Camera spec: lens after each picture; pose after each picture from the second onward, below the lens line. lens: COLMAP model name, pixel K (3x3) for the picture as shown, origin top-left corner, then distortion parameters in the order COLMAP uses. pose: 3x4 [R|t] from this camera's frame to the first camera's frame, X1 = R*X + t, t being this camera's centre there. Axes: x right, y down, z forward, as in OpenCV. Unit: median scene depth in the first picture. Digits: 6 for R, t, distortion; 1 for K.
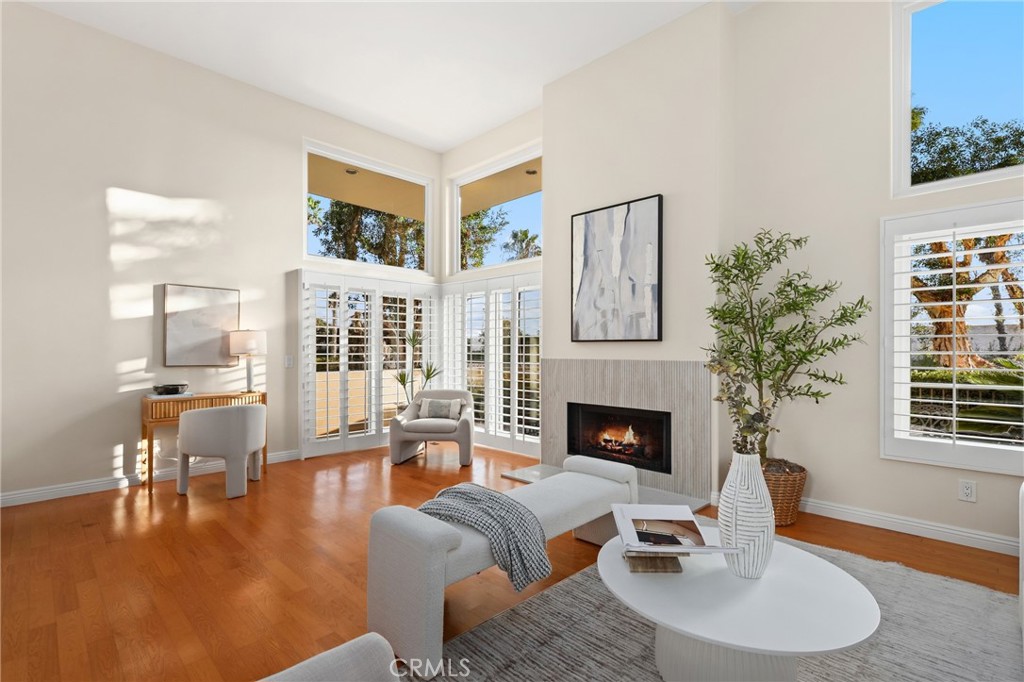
lens RADIAL K [[471.8, 0, 510.6], [0, 471.8, 351.8], [0, 0, 1]] dist [-0.002739, -0.000501]
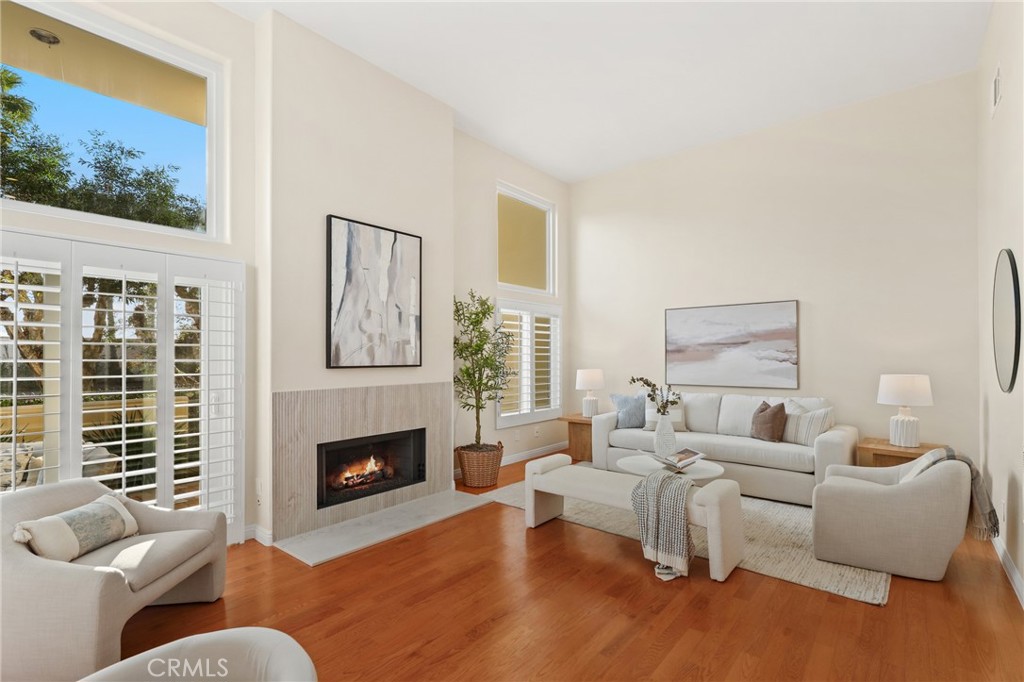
lens RADIAL K [[471.8, 0, 510.6], [0, 471.8, 351.8], [0, 0, 1]] dist [-0.002739, -0.000501]
pose [[-0.081658, 0.008066, 0.996628, -0.772690], [0.010988, 0.999914, -0.007192, -0.043933], [-0.996600, 0.010363, -0.081740, 0.818041]]
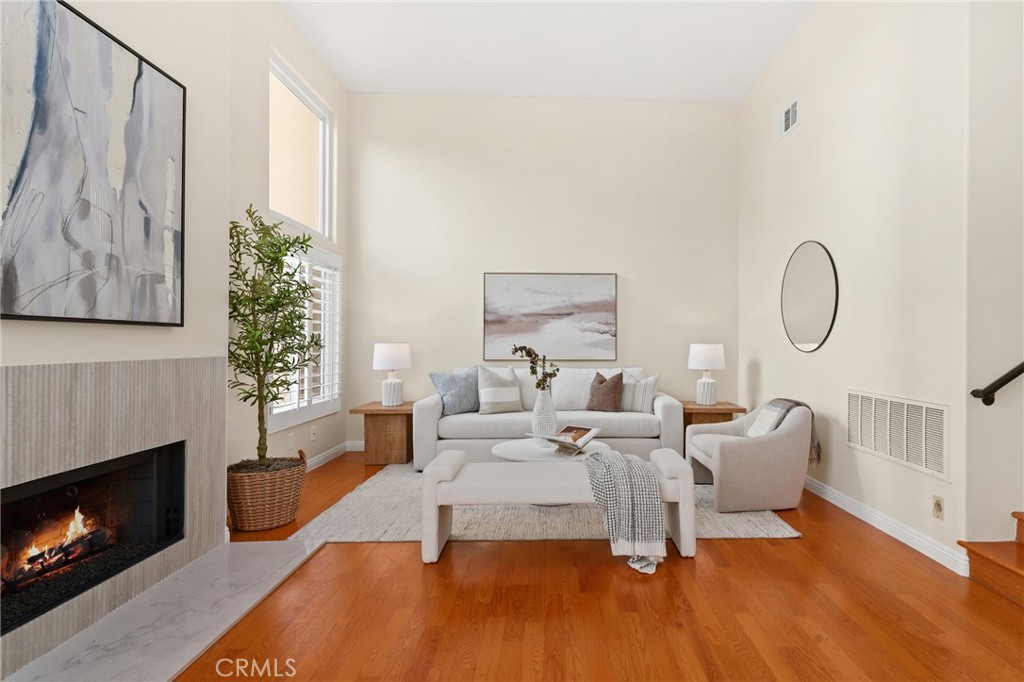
lens RADIAL K [[522.6, 0, 574.2], [0, 522.6, 339.3], [0, 0, 1]] dist [-0.002218, -0.000409]
pose [[-0.738345, 0.000869, 0.674423, -0.478330], [0.001570, 0.999999, 0.000431, -0.005491], [-0.674422, 0.001377, -0.738345, 1.077272]]
